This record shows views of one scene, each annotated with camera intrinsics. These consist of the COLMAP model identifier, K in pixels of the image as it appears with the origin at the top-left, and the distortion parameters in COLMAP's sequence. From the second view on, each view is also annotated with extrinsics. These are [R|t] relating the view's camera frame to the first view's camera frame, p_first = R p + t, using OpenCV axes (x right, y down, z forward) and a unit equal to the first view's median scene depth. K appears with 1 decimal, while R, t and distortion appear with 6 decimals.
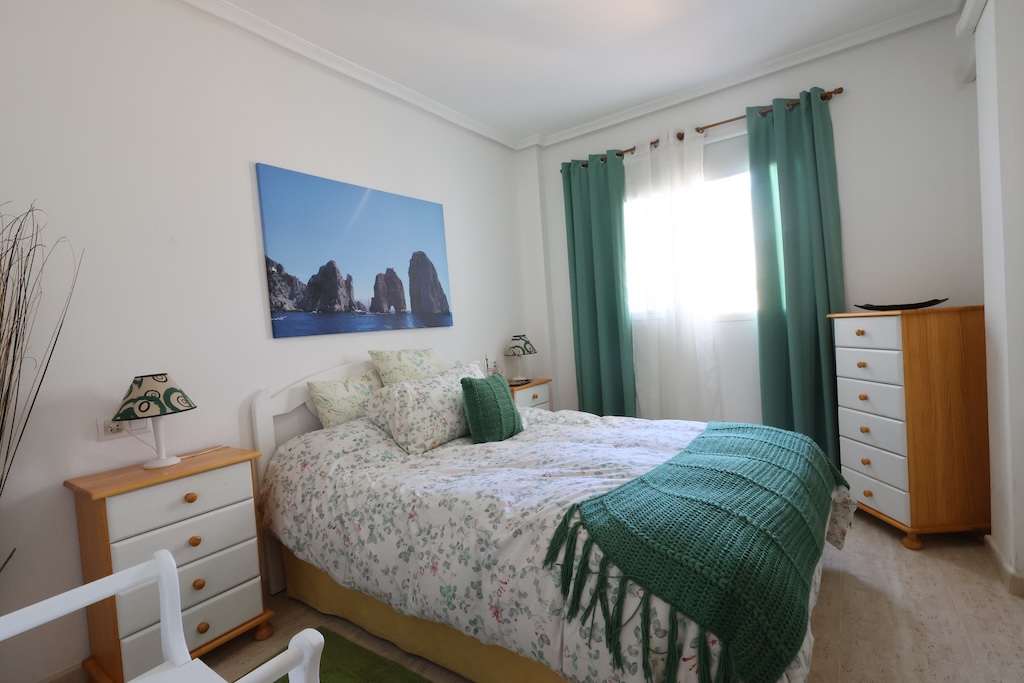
lens RADIAL K [[473.4, 0, 510.7], [0, 473.4, 344.2], [0, 0, 1]] dist [-0.004496, 0.002776]
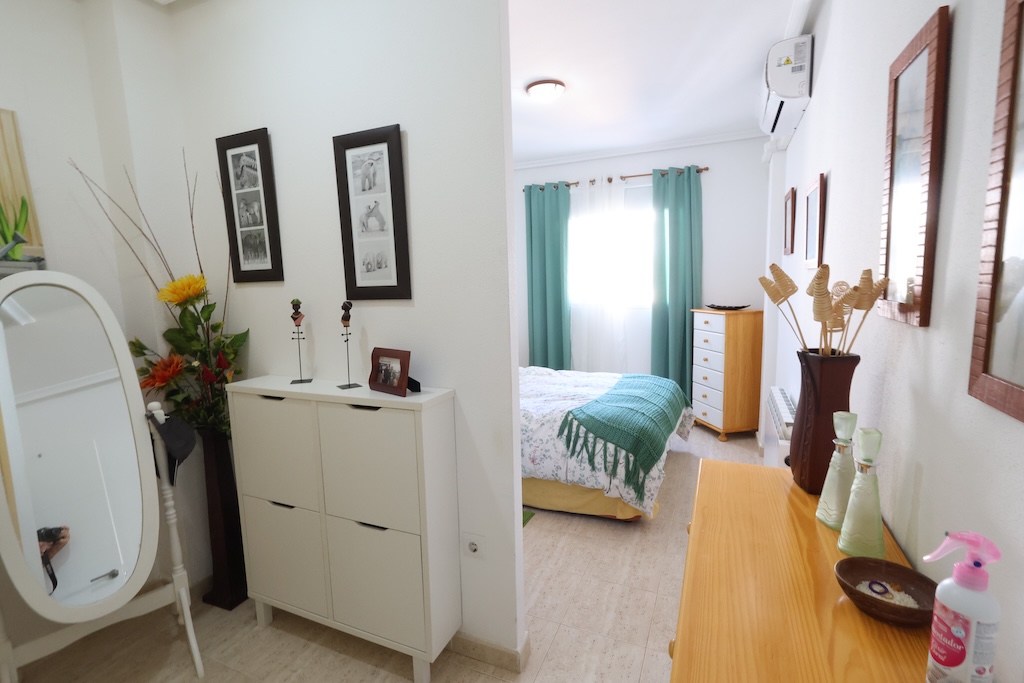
lens RADIAL K [[473.4, 0, 512.0], [0, 473.4, 337.6], [0, 0, 1]] dist [-0.004496, 0.002776]
pose [[0.979409, 0.015593, 0.201283, -0.464086], [-0.031981, 0.996407, 0.078423, -0.124449], [-0.199337, -0.083246, 0.976389, -0.842768]]
